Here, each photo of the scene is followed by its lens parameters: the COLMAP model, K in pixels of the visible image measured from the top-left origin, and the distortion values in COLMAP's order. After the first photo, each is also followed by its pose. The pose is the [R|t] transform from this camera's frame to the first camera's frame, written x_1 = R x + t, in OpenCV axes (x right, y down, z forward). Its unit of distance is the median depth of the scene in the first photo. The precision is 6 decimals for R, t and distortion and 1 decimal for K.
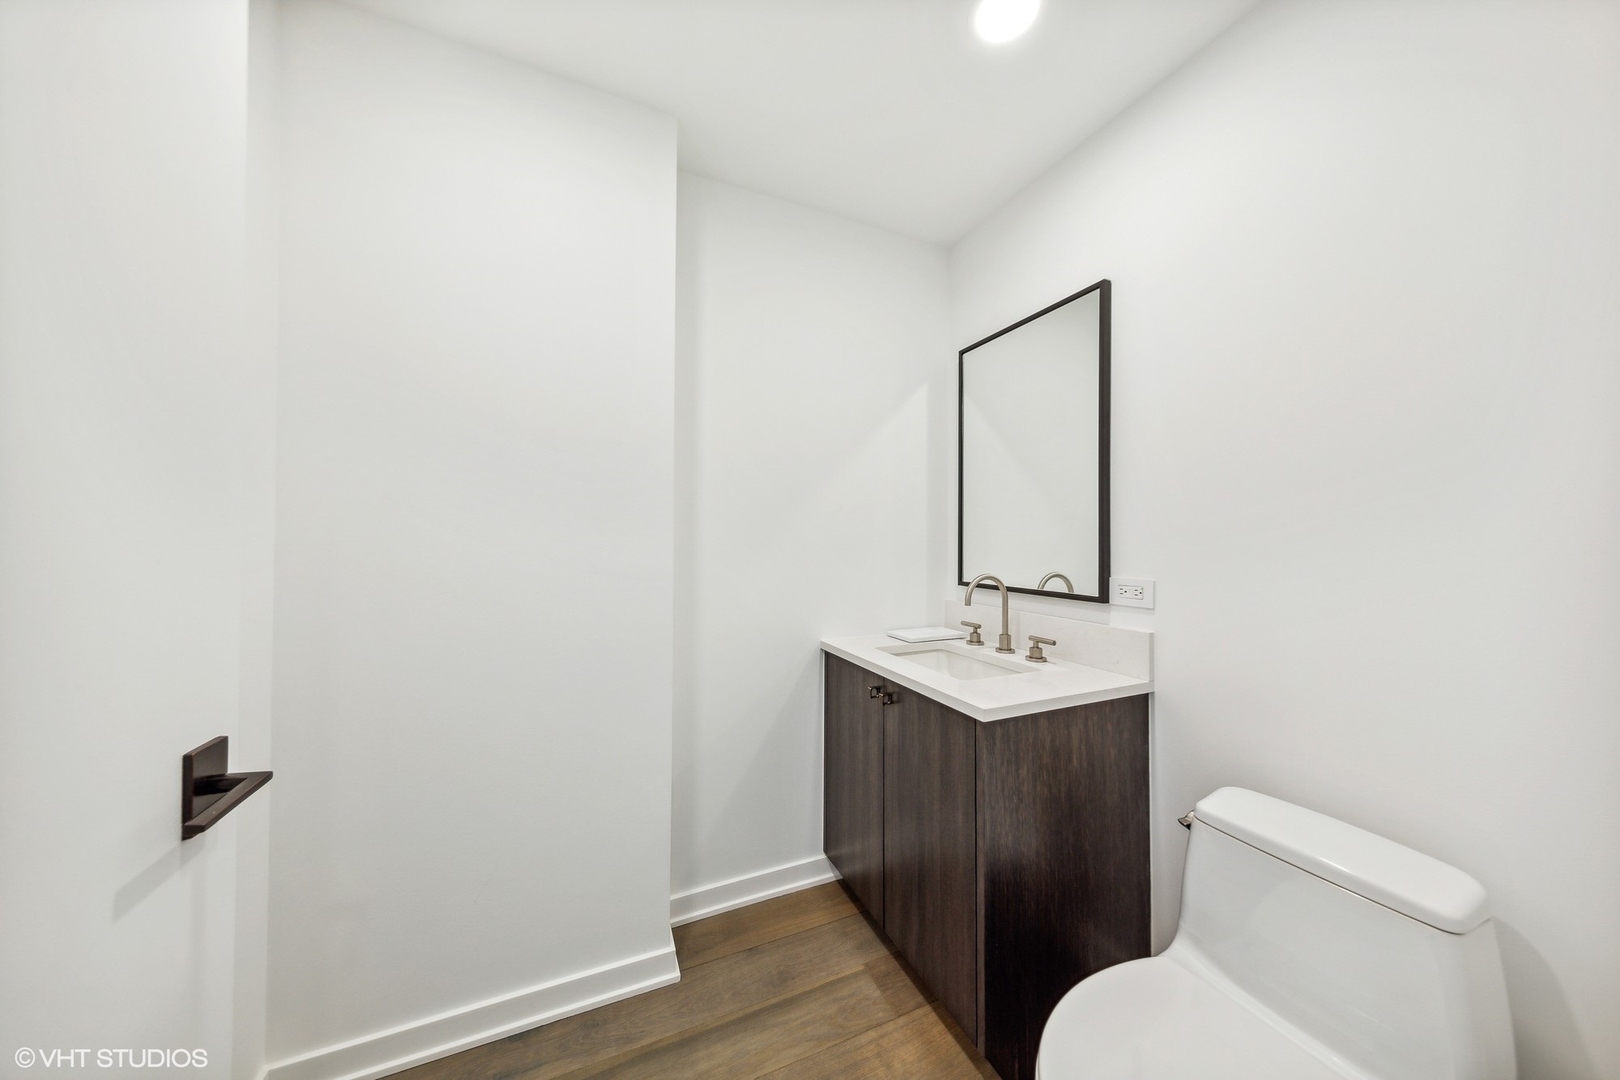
lens RADIAL K [[516.4, 0, 814.3], [0, 516.4, 537.3], [0, 0, 1]] dist [0.000500, 0.000045]
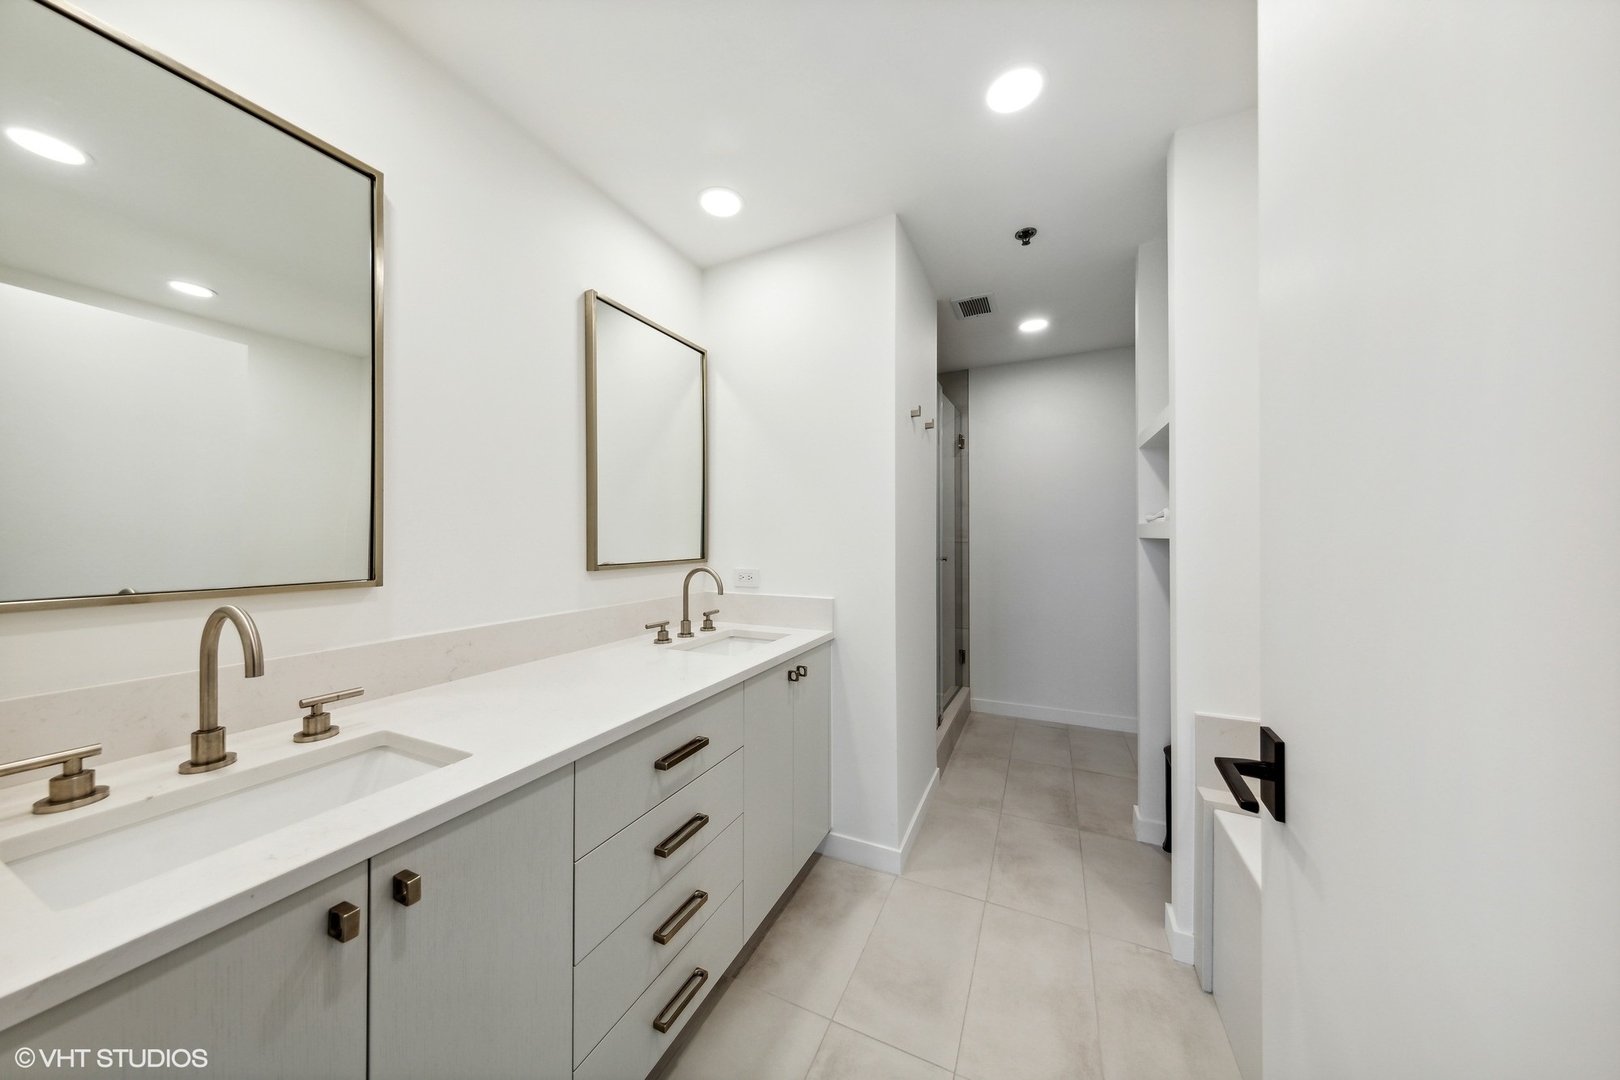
lens RADIAL K [[516.4, 0, 811.7], [0, 516.4, 536.6], [0, 0, 1]] dist [0.000500, 0.000045]
pose [[-0.665323, 0.007470, 0.746518, -0.586550], [0.003718, 0.999971, -0.006693, 0.017915], [-0.746546, -0.001678, -0.665332, 1.430635]]
